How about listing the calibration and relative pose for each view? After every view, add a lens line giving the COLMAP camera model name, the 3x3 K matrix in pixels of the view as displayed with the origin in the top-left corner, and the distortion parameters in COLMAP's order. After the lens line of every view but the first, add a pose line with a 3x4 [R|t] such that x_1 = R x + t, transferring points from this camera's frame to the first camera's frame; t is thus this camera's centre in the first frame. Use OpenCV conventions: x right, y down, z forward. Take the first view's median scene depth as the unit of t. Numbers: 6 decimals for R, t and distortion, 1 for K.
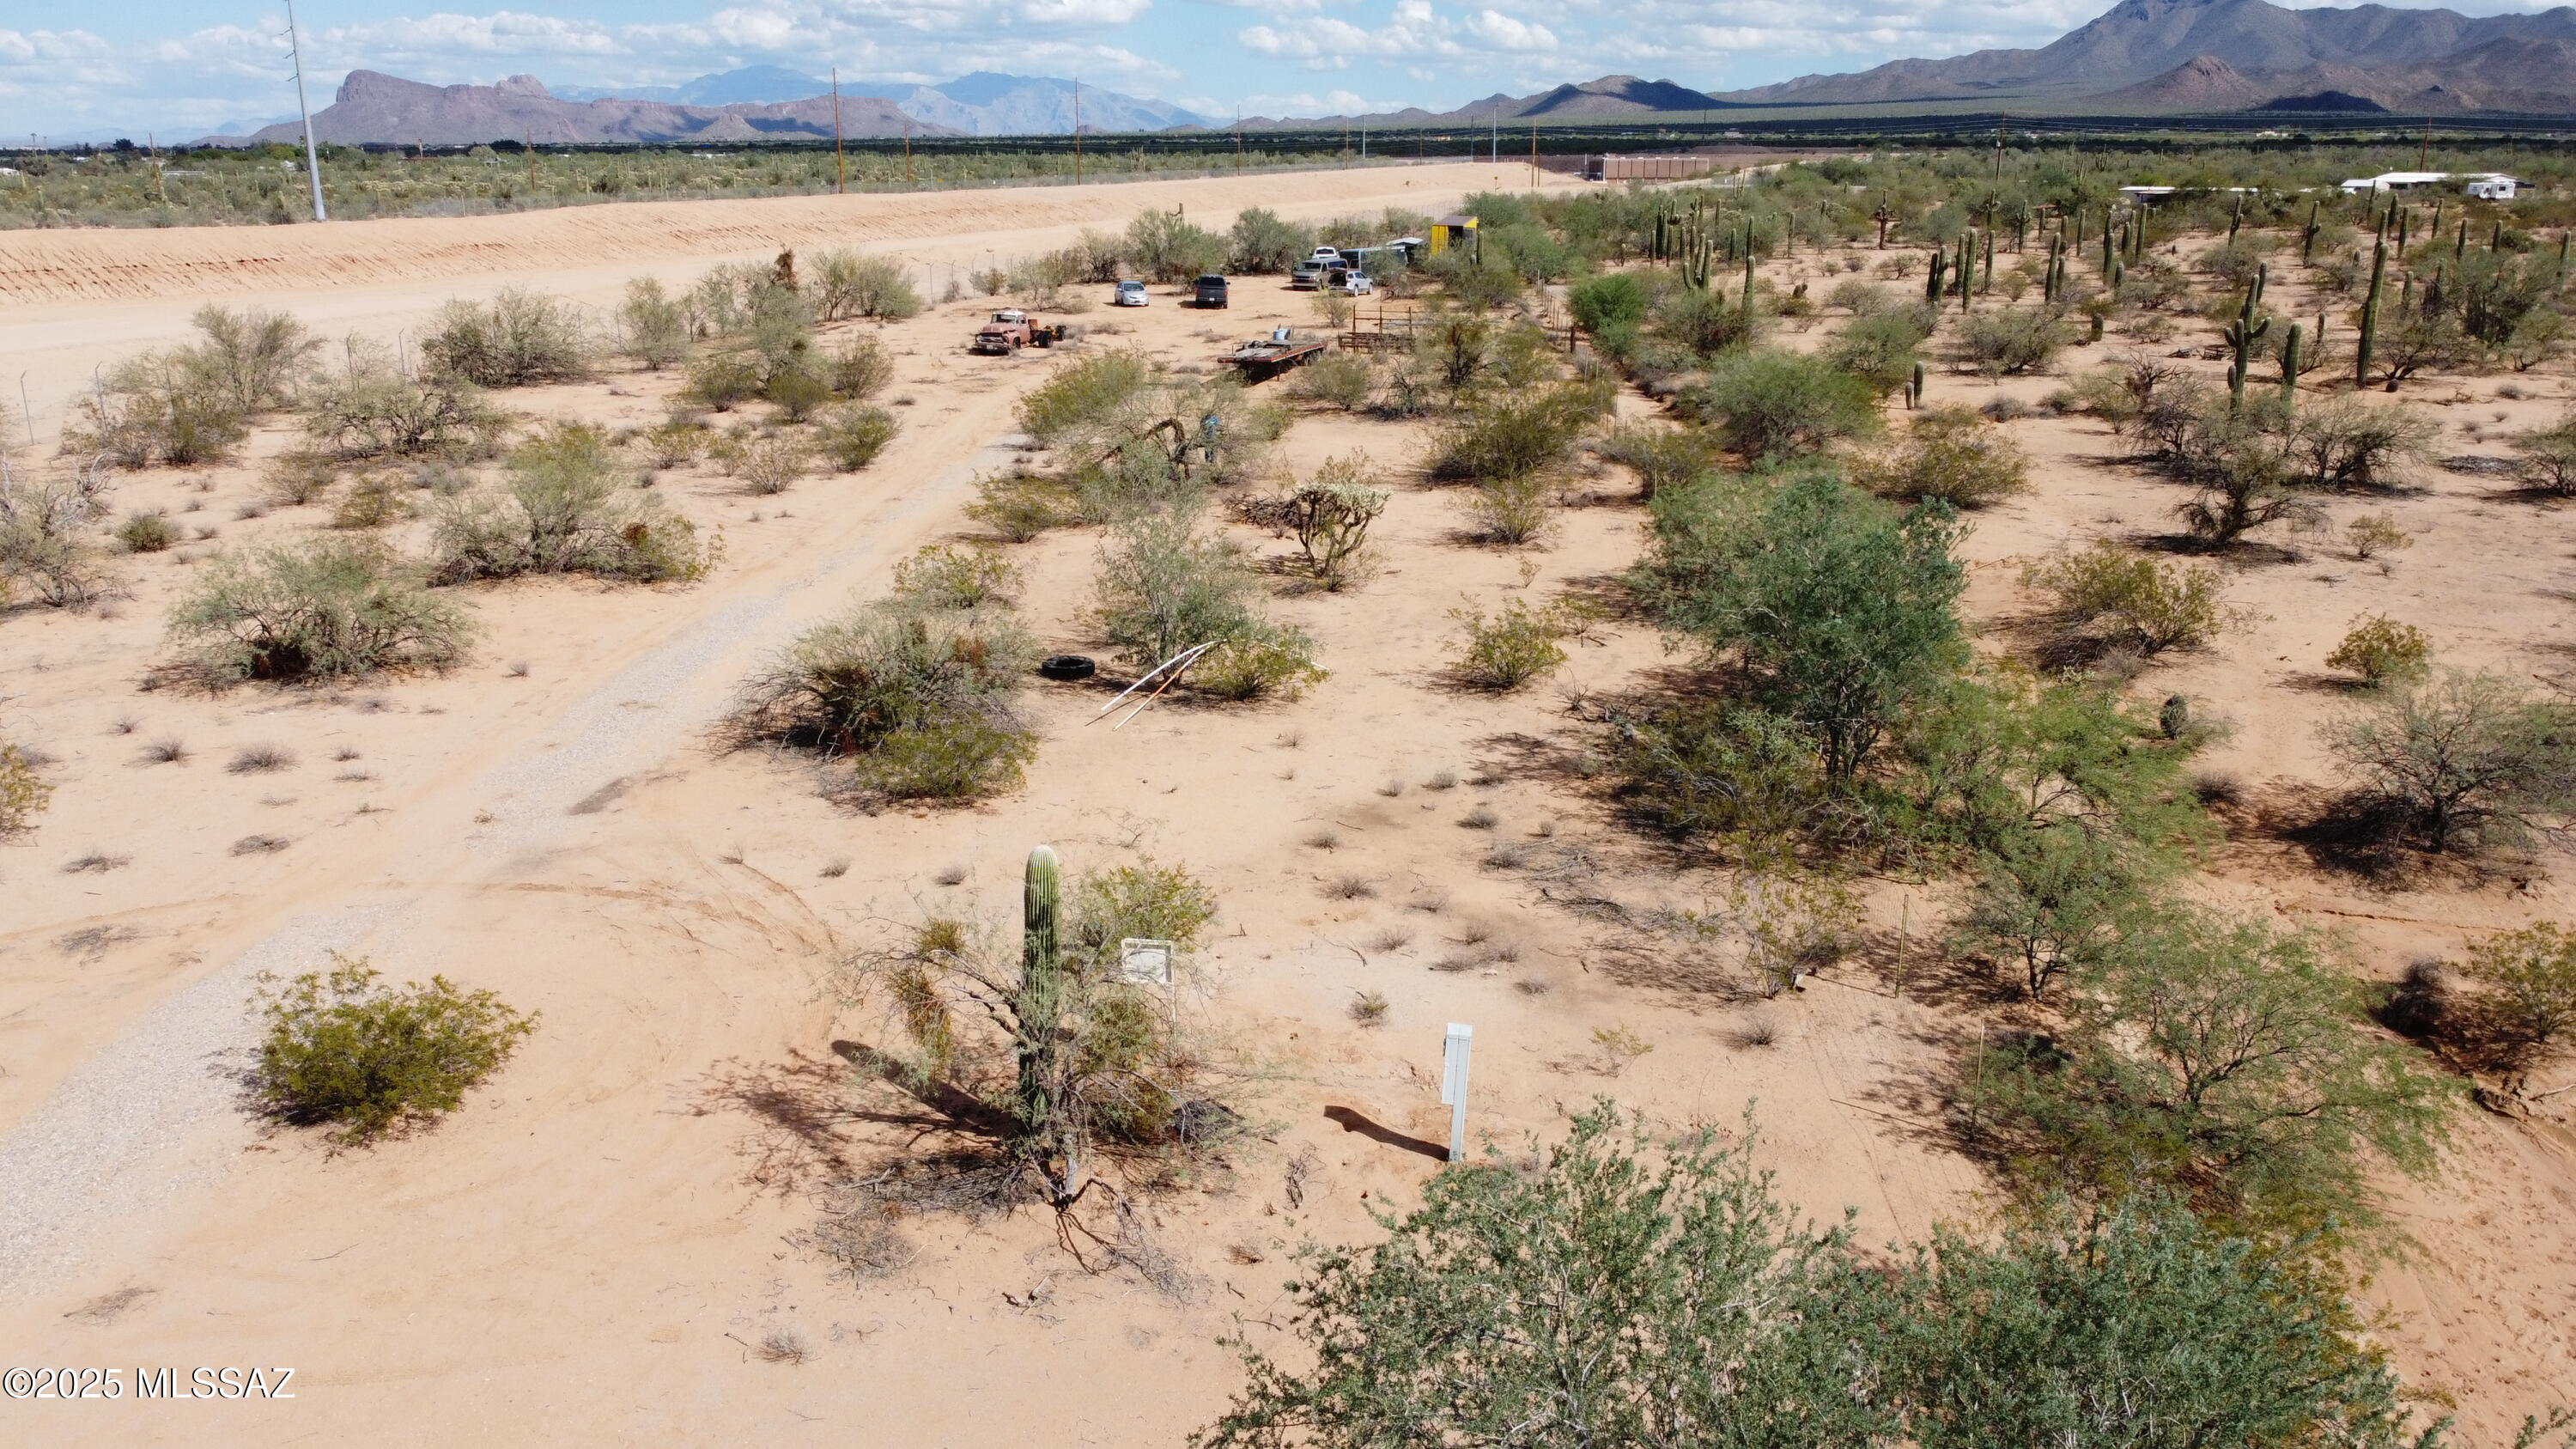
lens RADIAL K [[1943.2, 0, 1278.0], [0, 1943.2, 736.6], [0, 0, 1]] dist [0.009118, -0.009221]
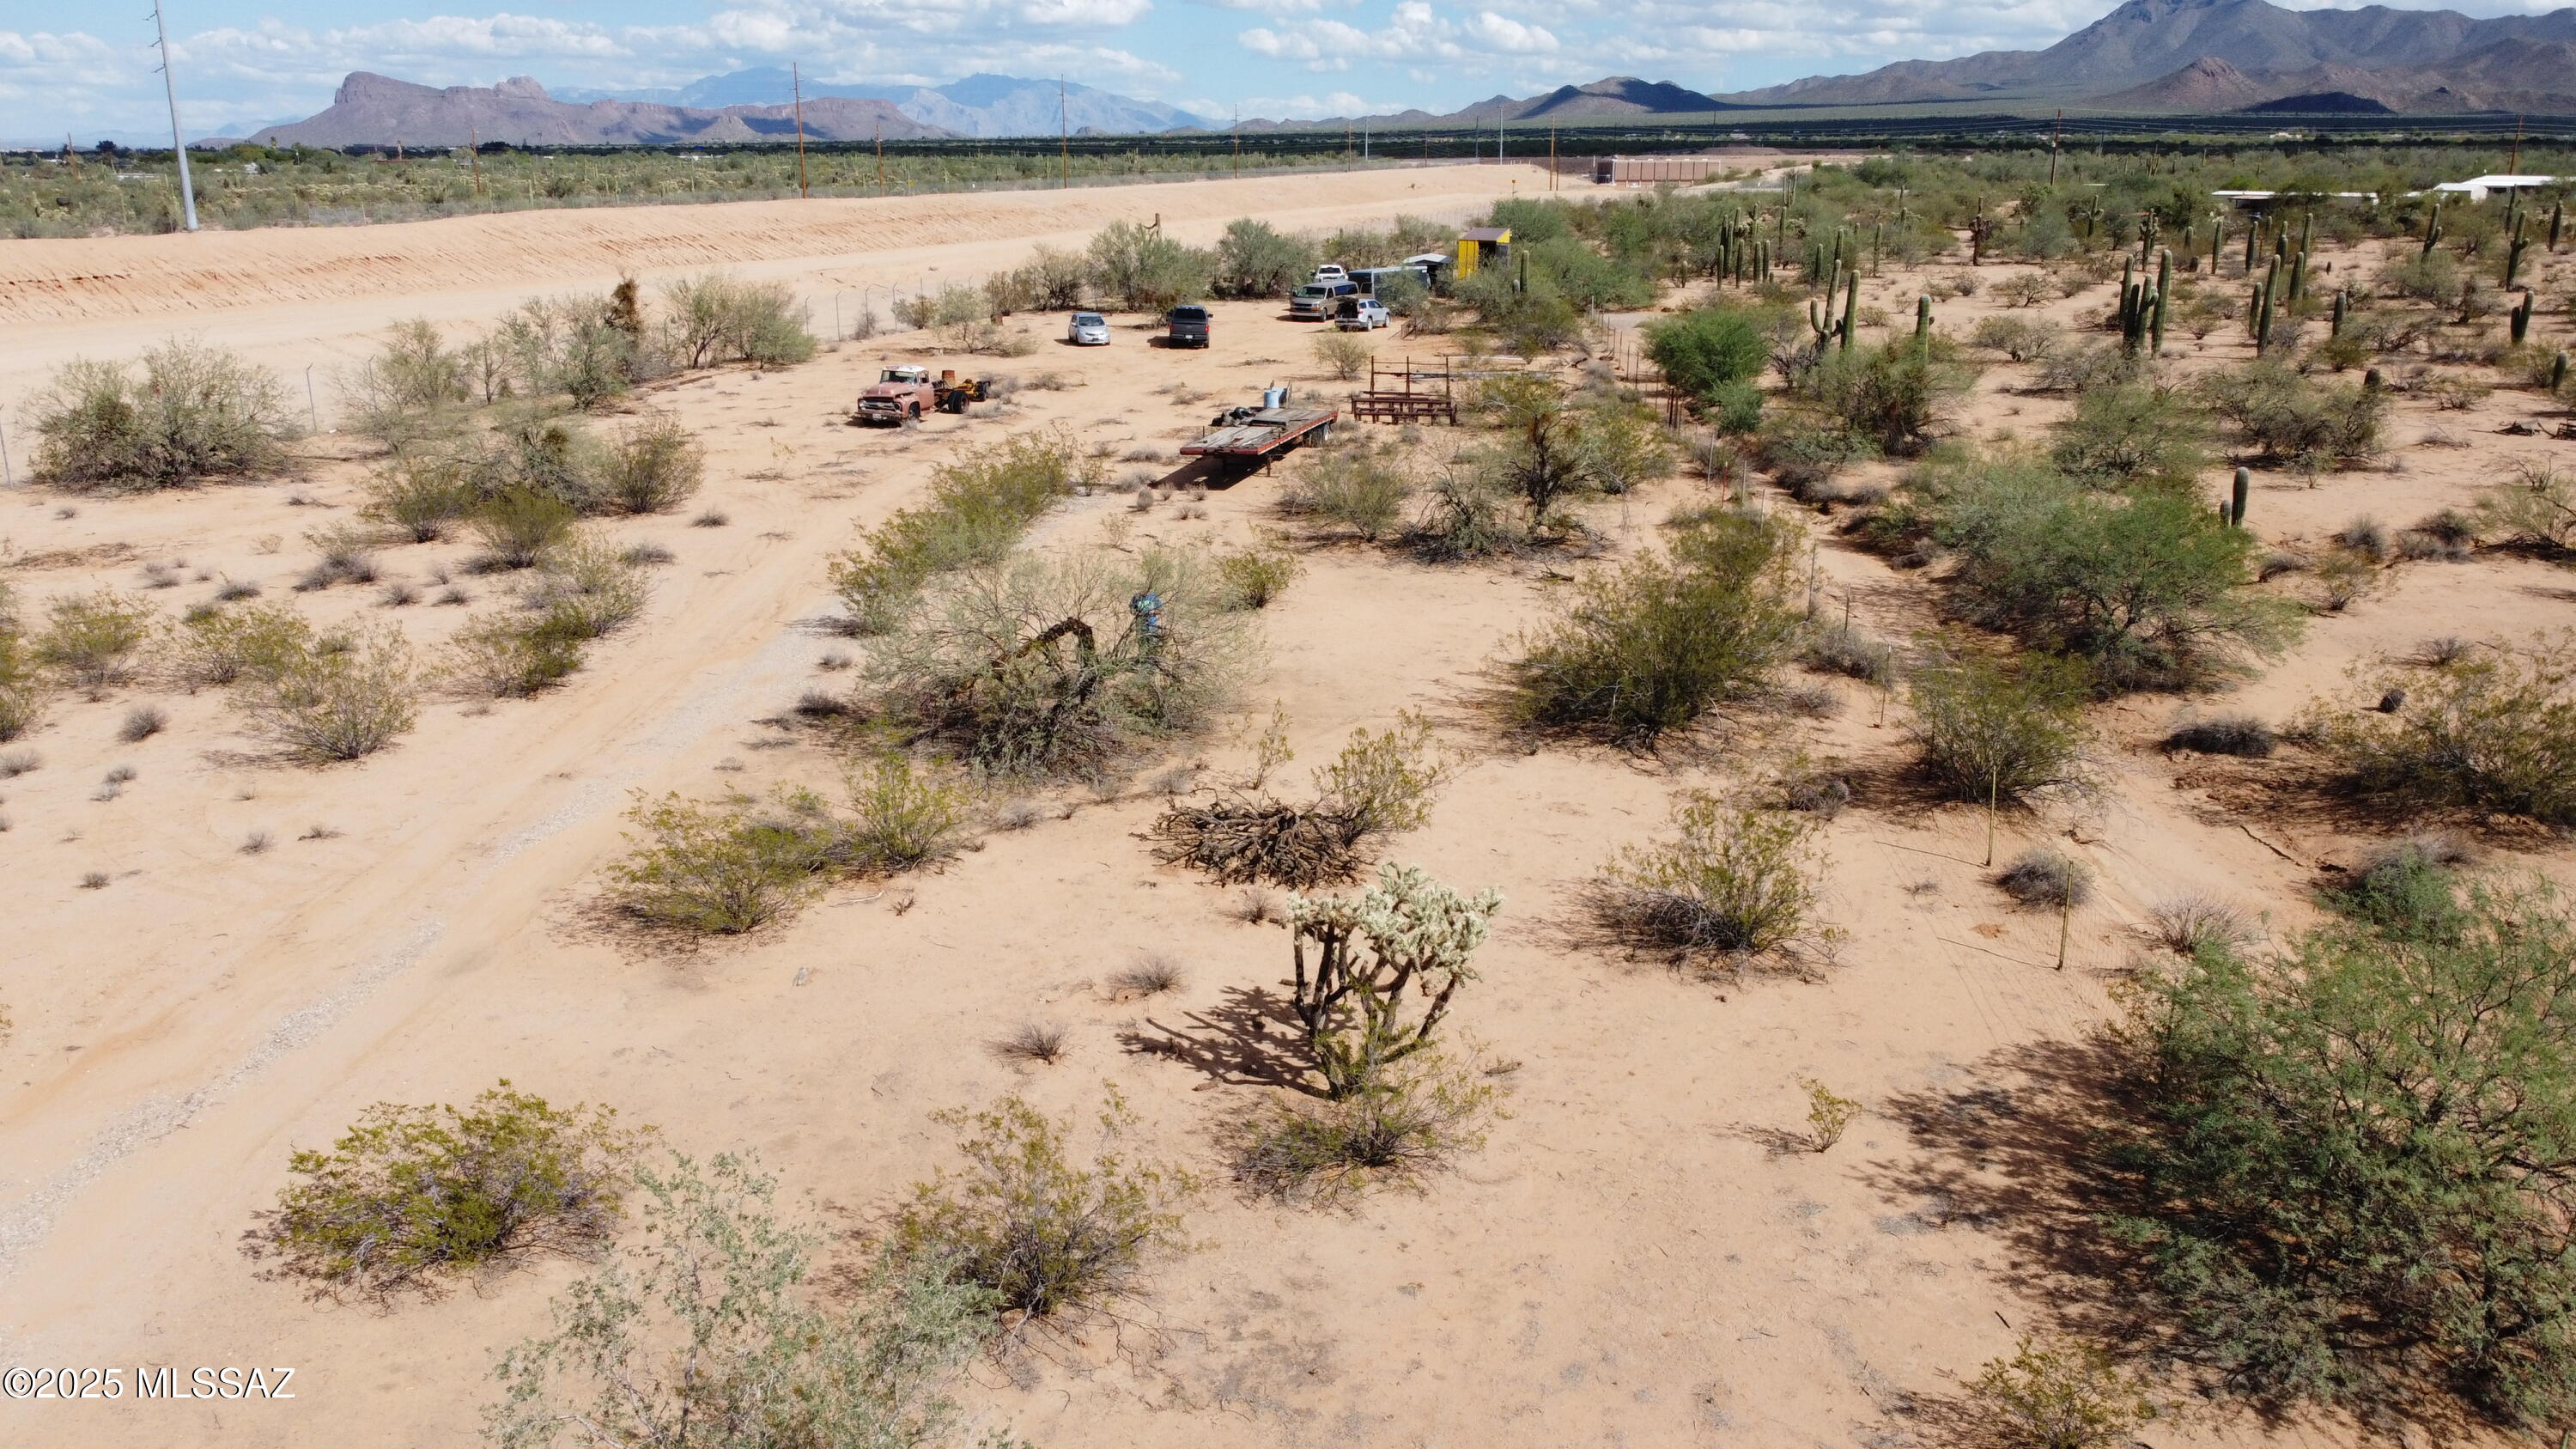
lens RADIAL K [[1943.2, 0, 1278.0], [0, 1943.2, 736.6], [0, 0, 1]] dist [0.009118, -0.009221]
pose [[1.000000, -0.000039, -0.000395, 0.002575], [0.000039, 1.000000, -0.000867, -0.060148], [0.000395, 0.000867, 1.000000, 0.203494]]
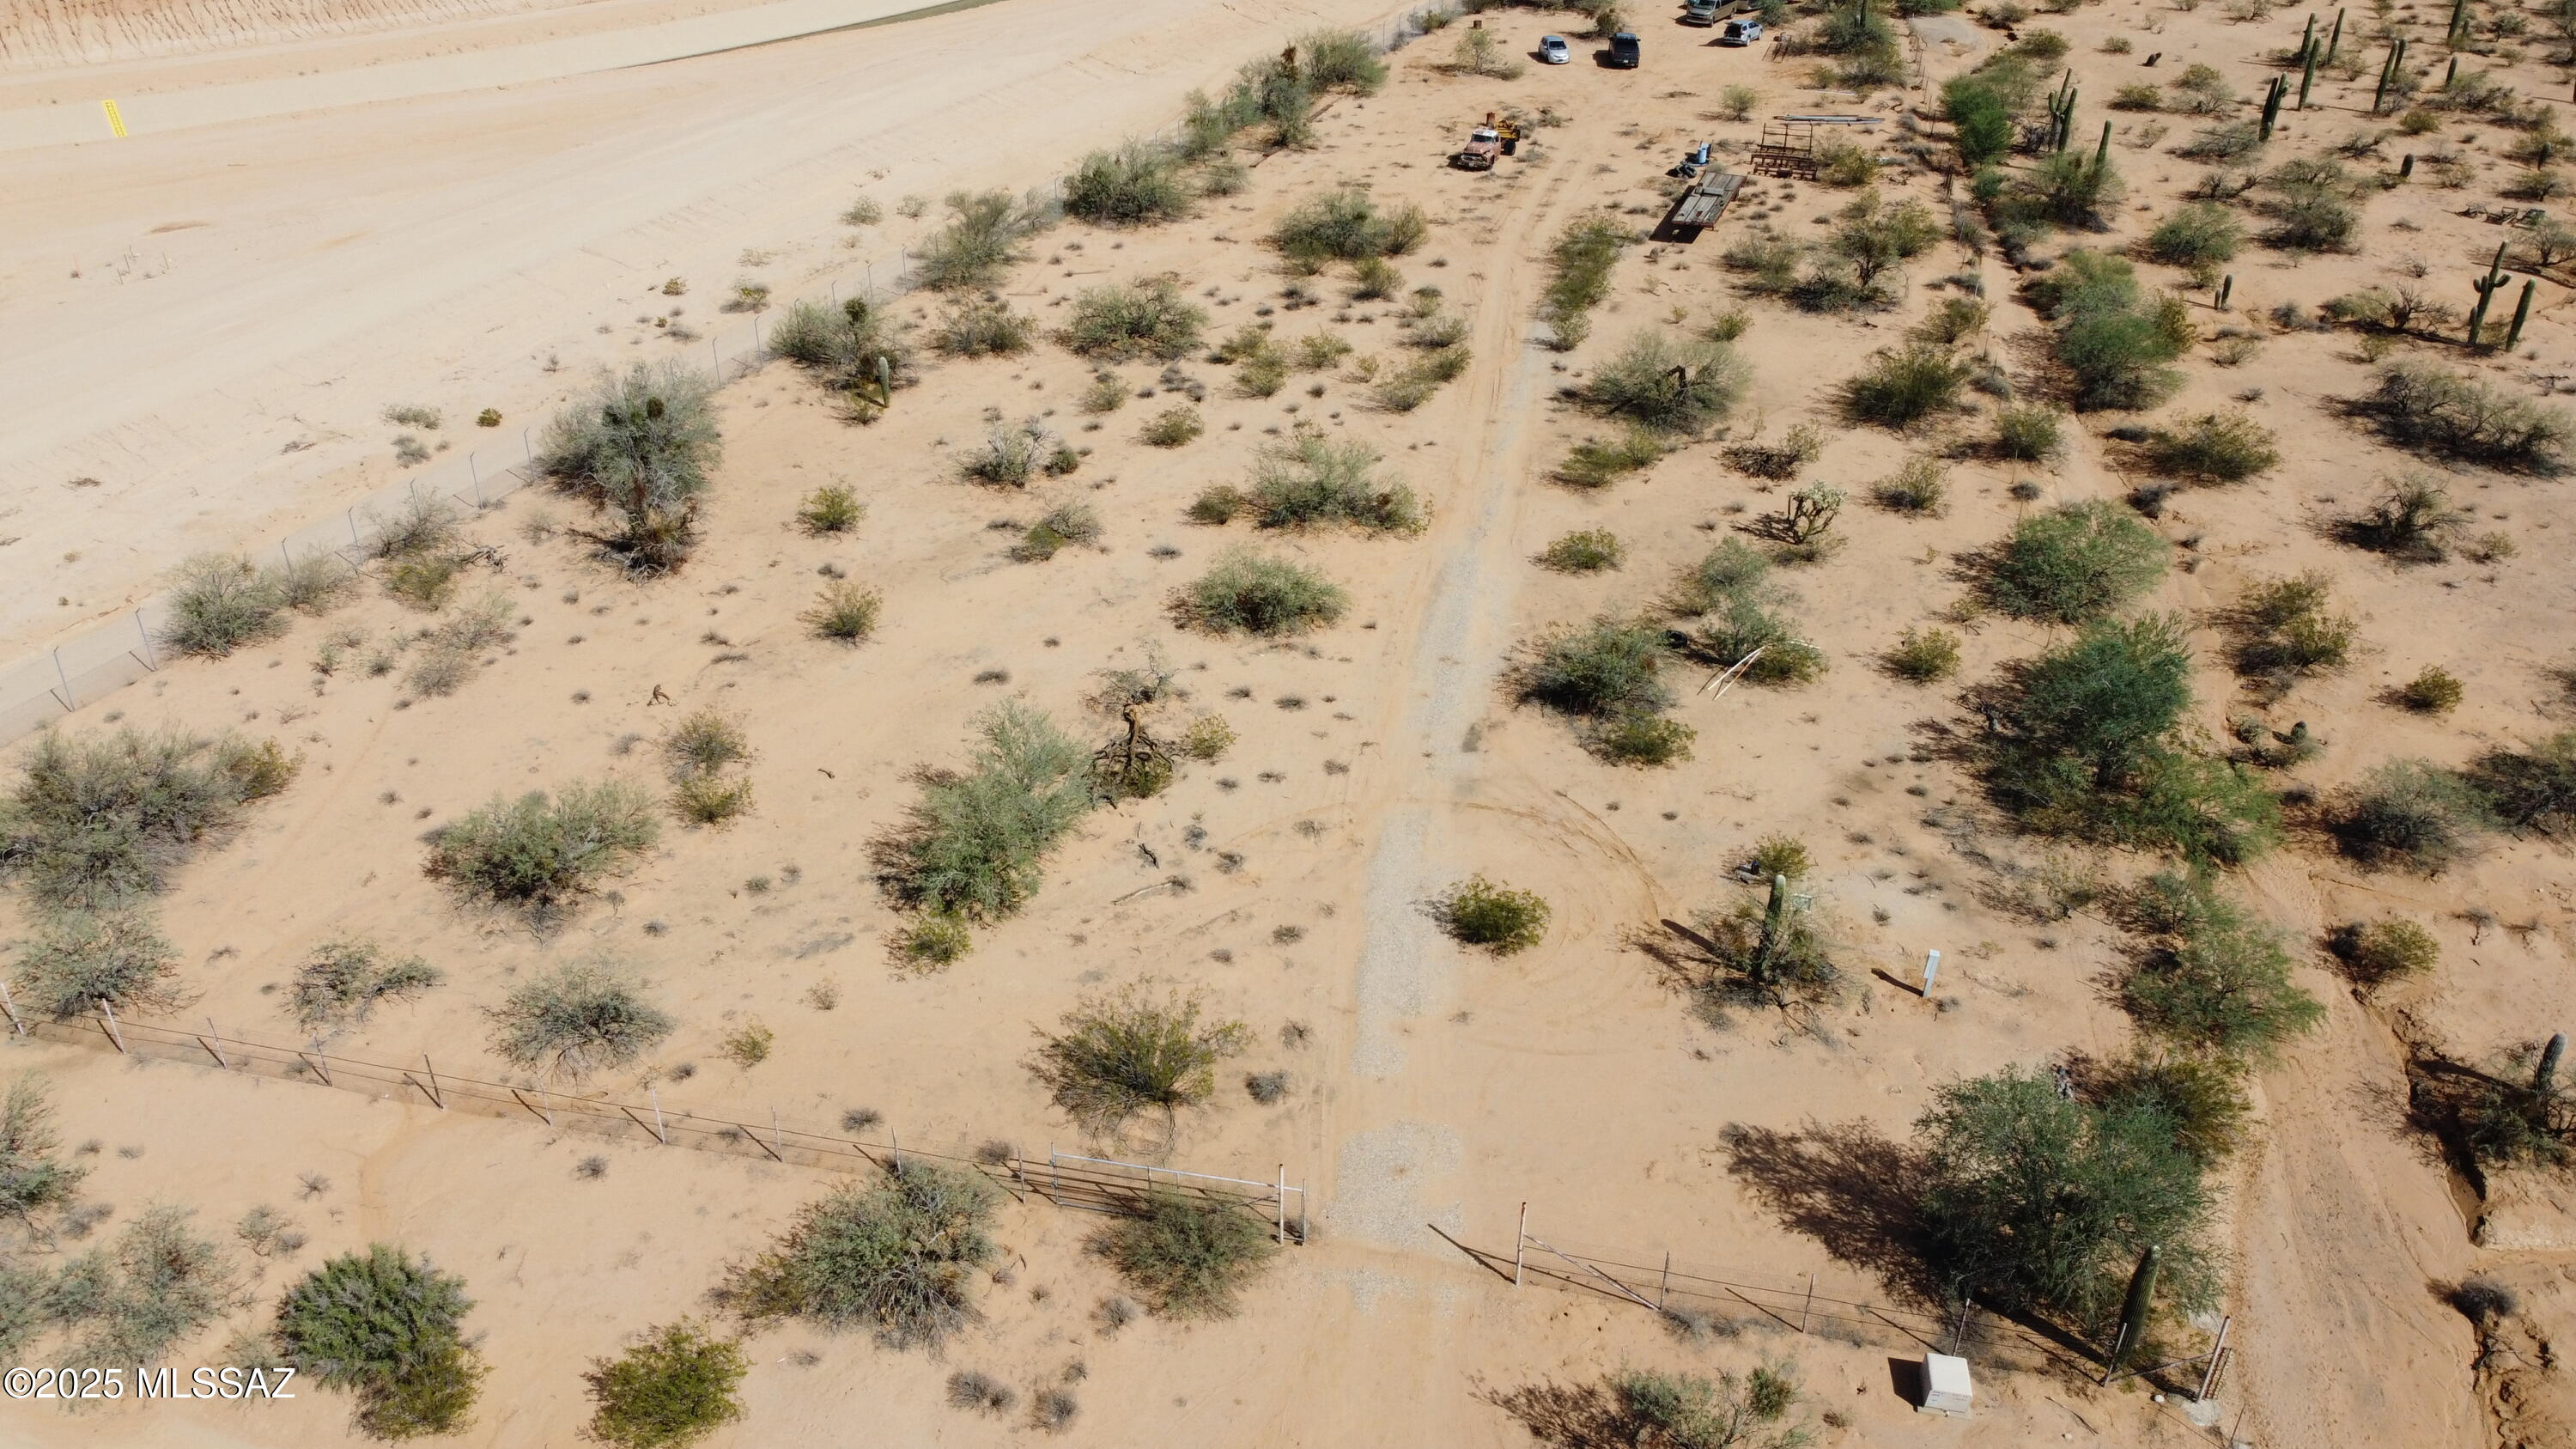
lens RADIAL K [[1943.2, 0, 1278.0], [0, 1943.2, 736.6], [0, 0, 1]] dist [0.009118, -0.009221]
pose [[0.990993, 0.065653, -0.116718, -0.076803], [-0.034521, 0.967362, 0.251035, -0.117393], [0.129390, -0.244745, 0.960915, -0.243146]]
